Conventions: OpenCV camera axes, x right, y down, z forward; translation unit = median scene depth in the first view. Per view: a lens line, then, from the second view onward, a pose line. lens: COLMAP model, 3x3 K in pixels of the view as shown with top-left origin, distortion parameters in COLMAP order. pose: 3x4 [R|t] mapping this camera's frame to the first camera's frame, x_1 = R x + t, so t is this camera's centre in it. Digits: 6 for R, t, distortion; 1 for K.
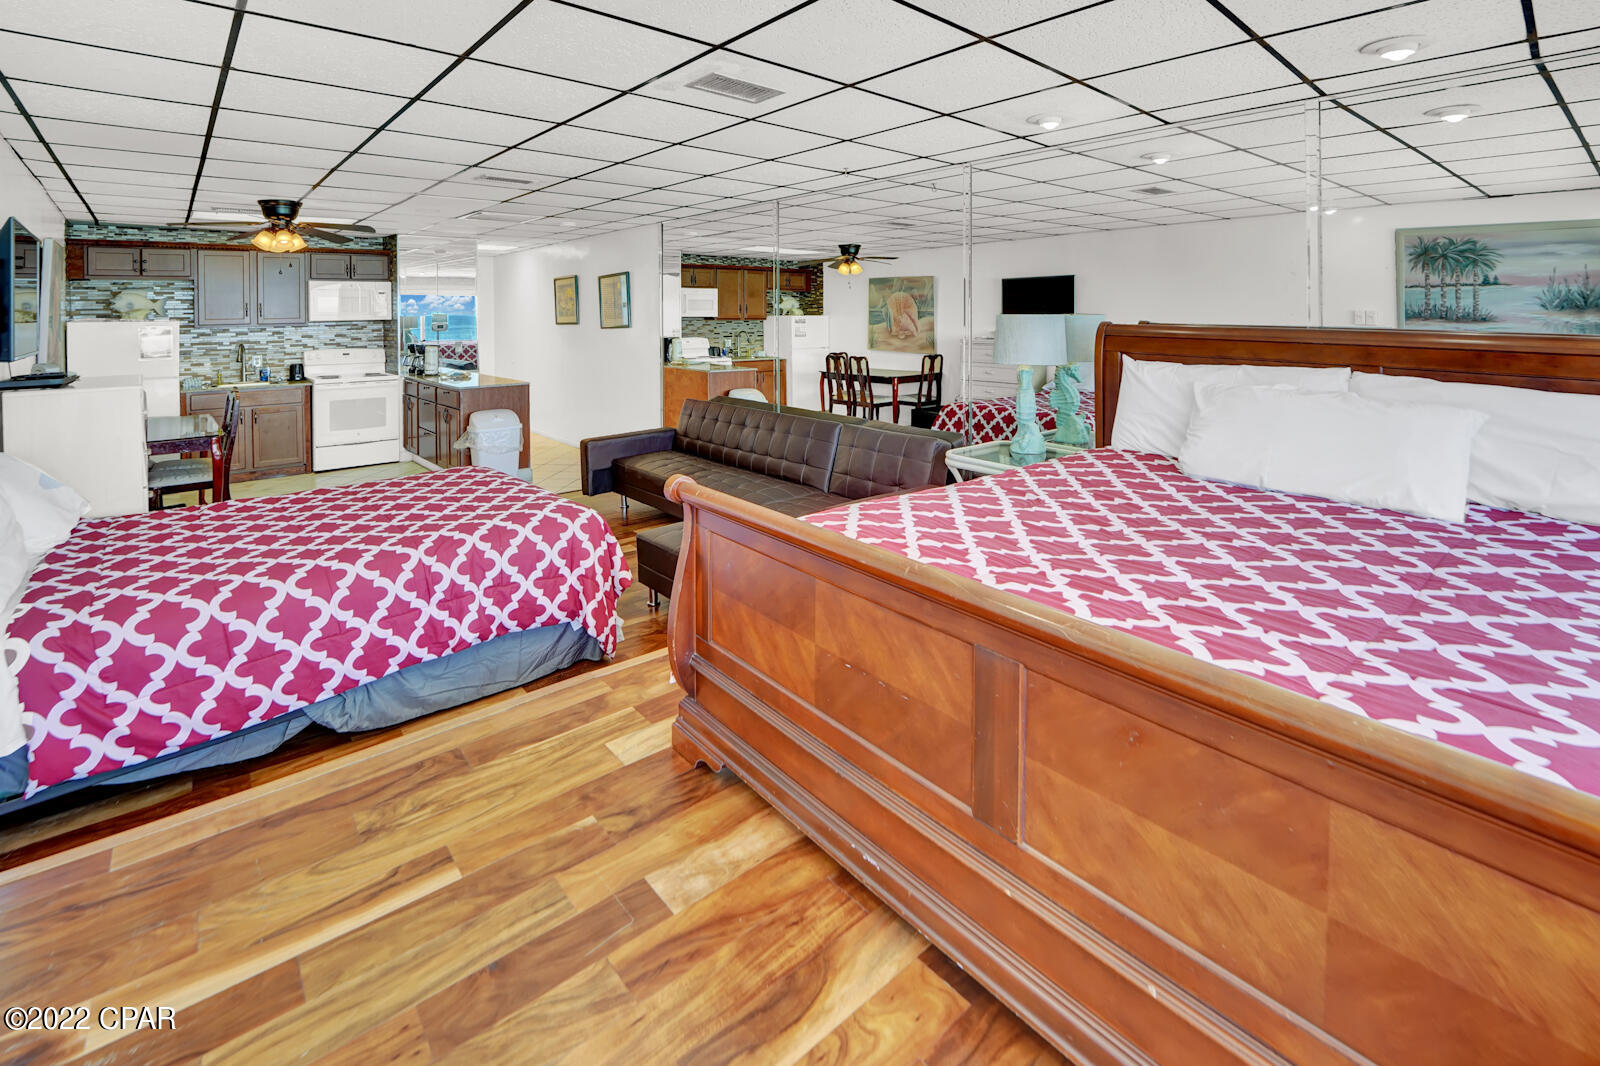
lens RADIAL K [[822.5, 0, 877.8], [0, 822.5, 309.4], [0, 0, 1]] dist [-0.018294, 0.000625]
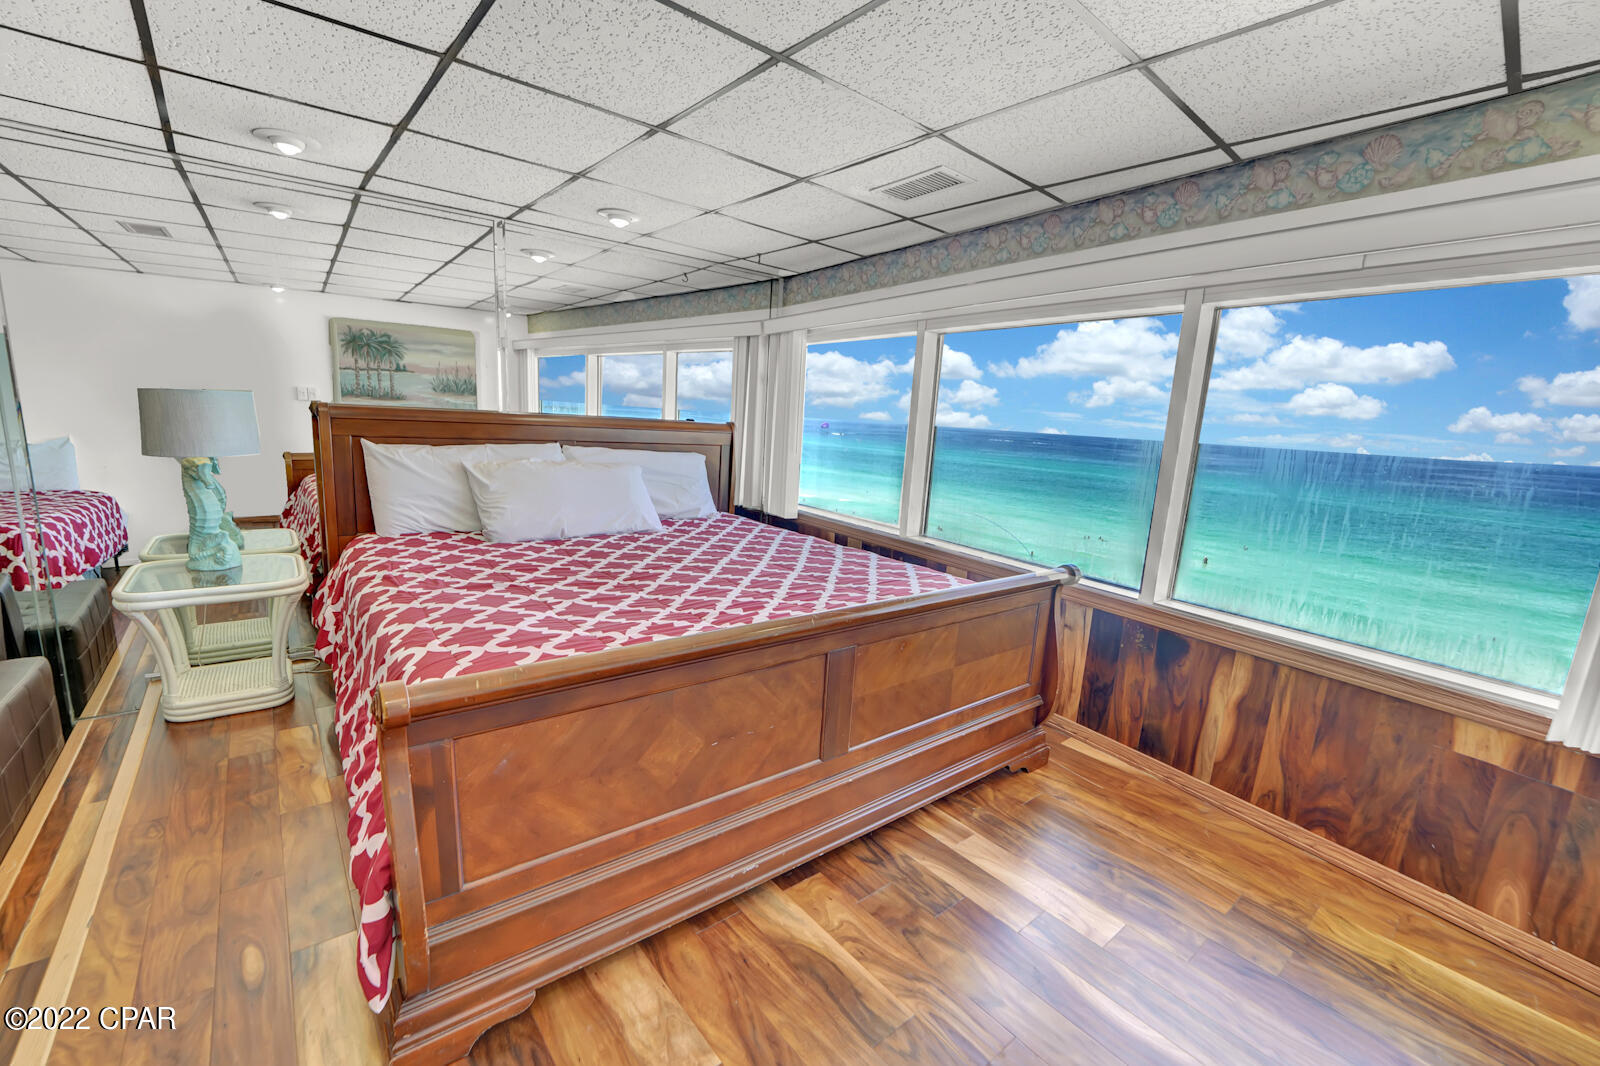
lens RADIAL K [[614.6, 0, 854.0], [0, 614.6, 533.3], [0, 0, 1]] dist [-0.026427, 0.000369]
pose [[0.017580, -0.188526, 0.981911, -0.236077], [-0.057721, 0.980233, 0.189237, -0.000786], [-0.998178, -0.060004, 0.006351, 0.253005]]
